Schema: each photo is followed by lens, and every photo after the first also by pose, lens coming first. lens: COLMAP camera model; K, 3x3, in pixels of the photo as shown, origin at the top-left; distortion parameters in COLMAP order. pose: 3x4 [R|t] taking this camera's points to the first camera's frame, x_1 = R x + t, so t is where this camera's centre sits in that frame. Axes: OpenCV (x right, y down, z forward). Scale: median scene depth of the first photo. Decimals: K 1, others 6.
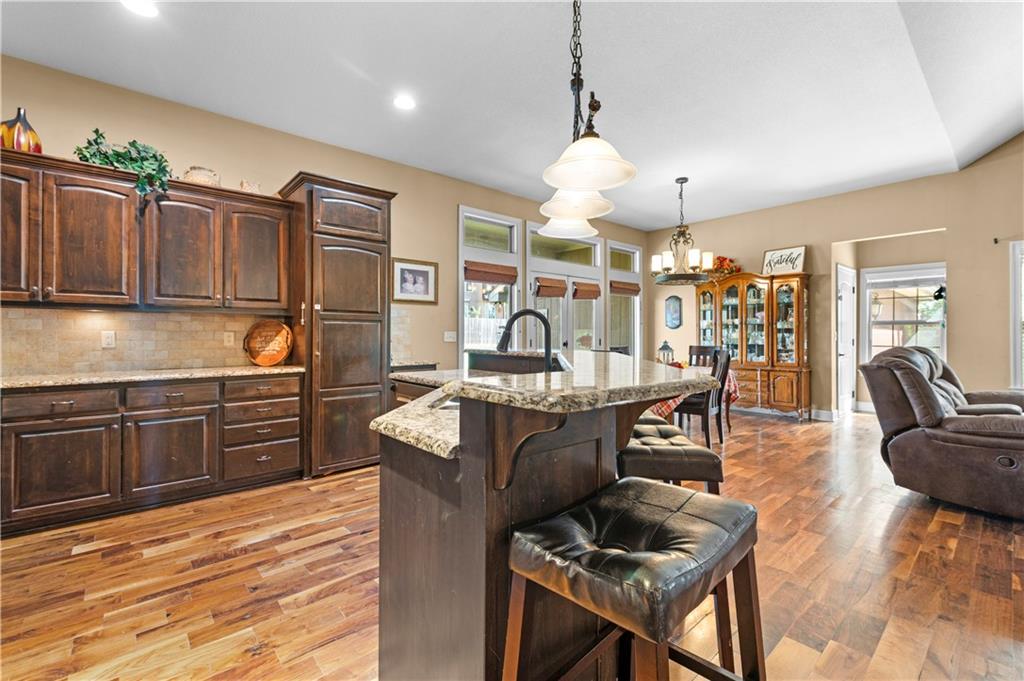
lens RADIAL K [[435.4, 0, 516.2], [0, 435.4, 334.1], [0, 0, 1]] dist [0.013643, -0.004917]
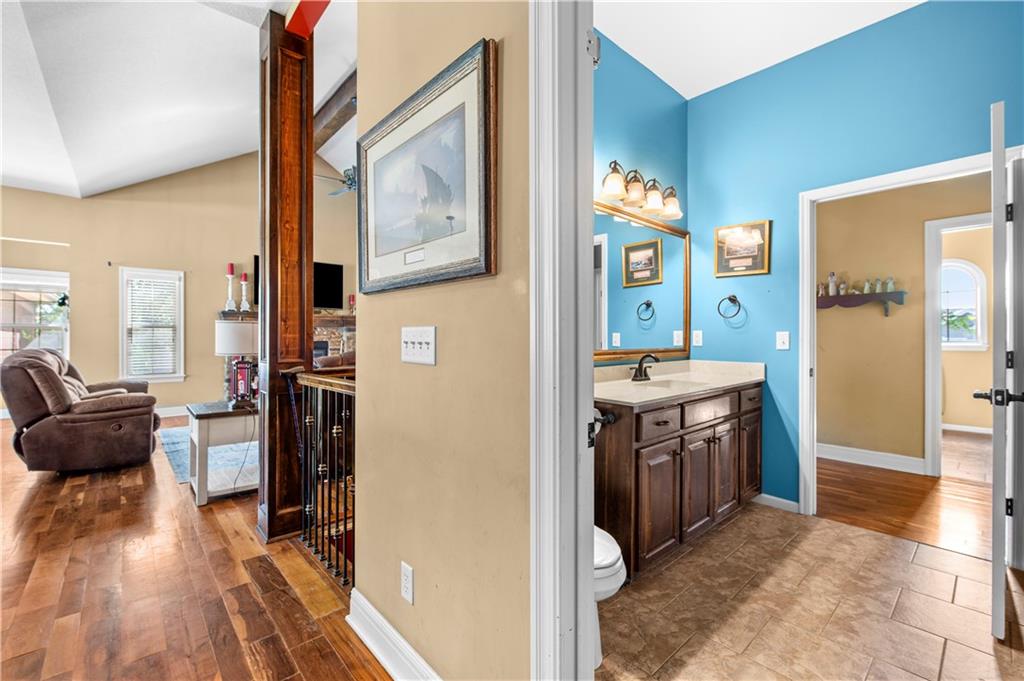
lens RADIAL K [[435.4, 0, 507.0], [0, 435.4, 337.6], [0, 0, 1]] dist [0.013643, -0.004917]
pose [[0.000752, 0.003484, 0.999994, -0.164661], [-0.002297, 0.999991, -0.003483, 0.002563], [-0.999997, -0.002295, 0.000760, -0.140952]]
